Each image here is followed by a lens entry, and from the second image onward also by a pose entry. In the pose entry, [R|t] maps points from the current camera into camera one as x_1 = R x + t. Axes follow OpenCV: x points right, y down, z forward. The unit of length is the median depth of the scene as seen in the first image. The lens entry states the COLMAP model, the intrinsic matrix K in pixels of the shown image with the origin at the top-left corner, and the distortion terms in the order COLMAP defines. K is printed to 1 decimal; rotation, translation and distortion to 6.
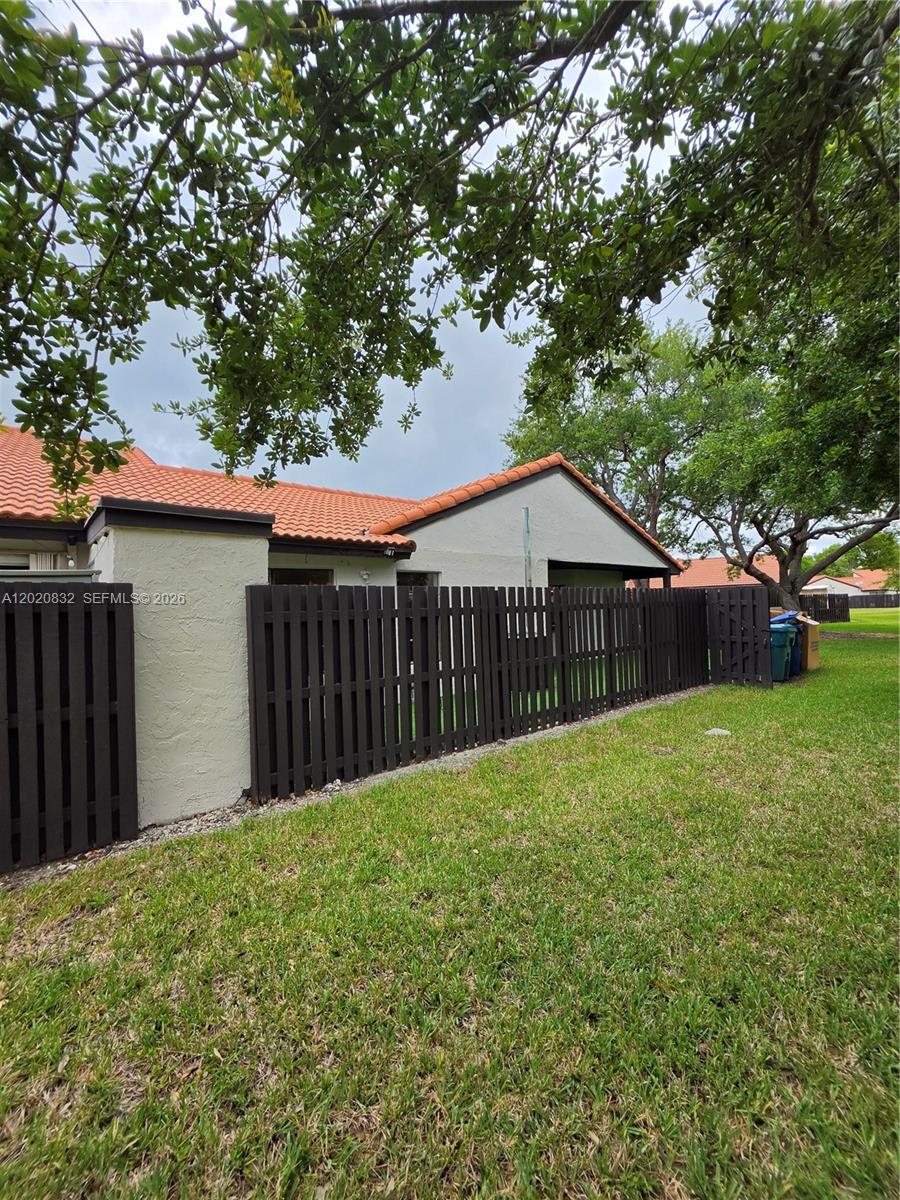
lens RADIAL K [[471.0, 0, 450.0], [0, 471.0, 600.0], [0, 0, 1]] dist [0.016043, 0.000095]
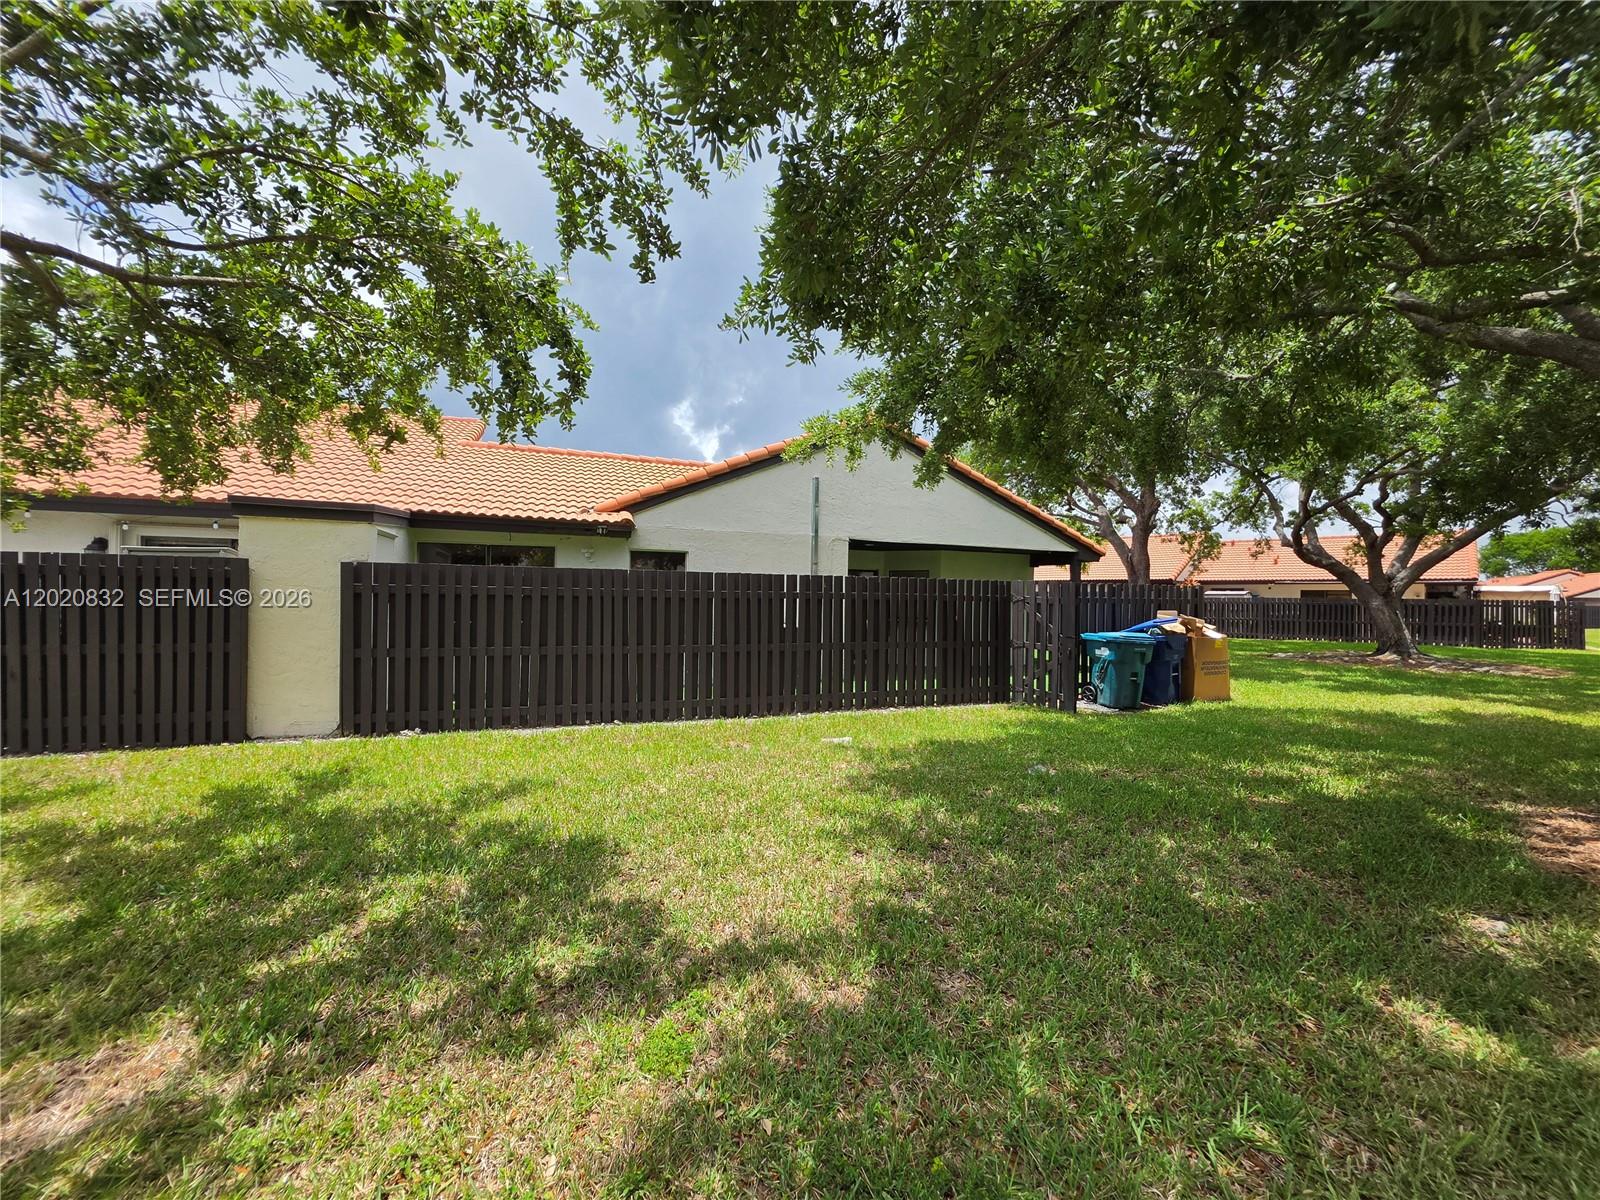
lens RADIAL K [[644.7, 0, 800.0], [0, 644.7, 600.0], [0, 0, 1]] dist [-0.004643, 0.000453]
pose [[0.919698, 0.032757, -0.391259, 0.698527], [-0.032020, 0.999452, 0.008410, 0.012370], [0.391320, 0.004793, 0.920242, -0.032851]]
